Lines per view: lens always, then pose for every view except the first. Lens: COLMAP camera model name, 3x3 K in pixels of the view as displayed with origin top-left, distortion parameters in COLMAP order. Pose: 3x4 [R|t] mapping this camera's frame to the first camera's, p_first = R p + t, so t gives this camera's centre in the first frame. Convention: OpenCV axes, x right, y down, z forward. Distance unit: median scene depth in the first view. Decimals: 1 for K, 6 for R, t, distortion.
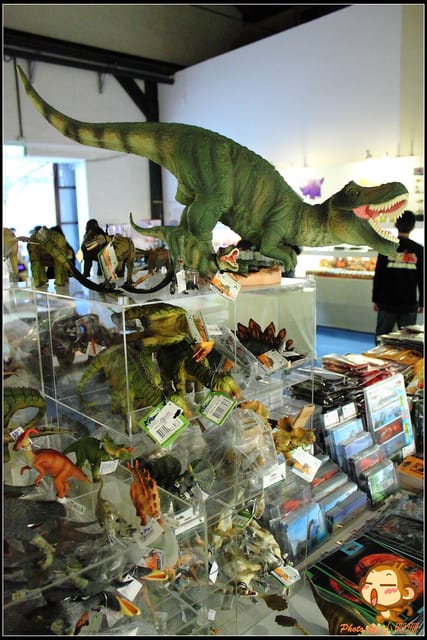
lens RADIAL K [[508.3, 0, 210.0], [0, 508.3, 321.9], [0, 0, 1]] dist [-0.110792, 0.005507]
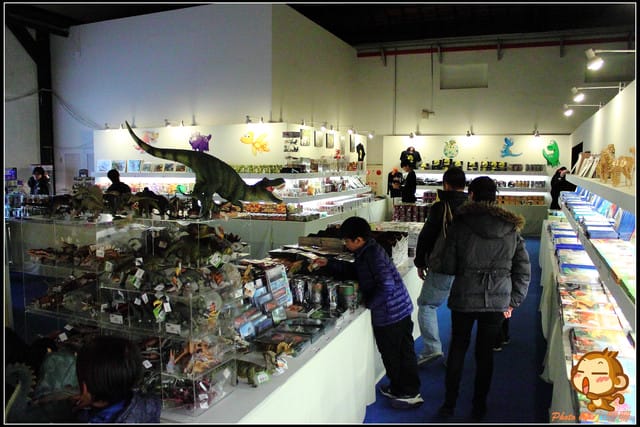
lens RADIAL K [[508.3, 0, 319.2], [0, 508.3, 215.6], [0, 0, 1]] dist [-0.110792, 0.005507]
pose [[0.897968, -0.009194, 0.439965, -0.412108], [0.051657, 0.995072, -0.084636, 0.106897], [-0.437018, 0.098728, 0.894018, -0.968650]]
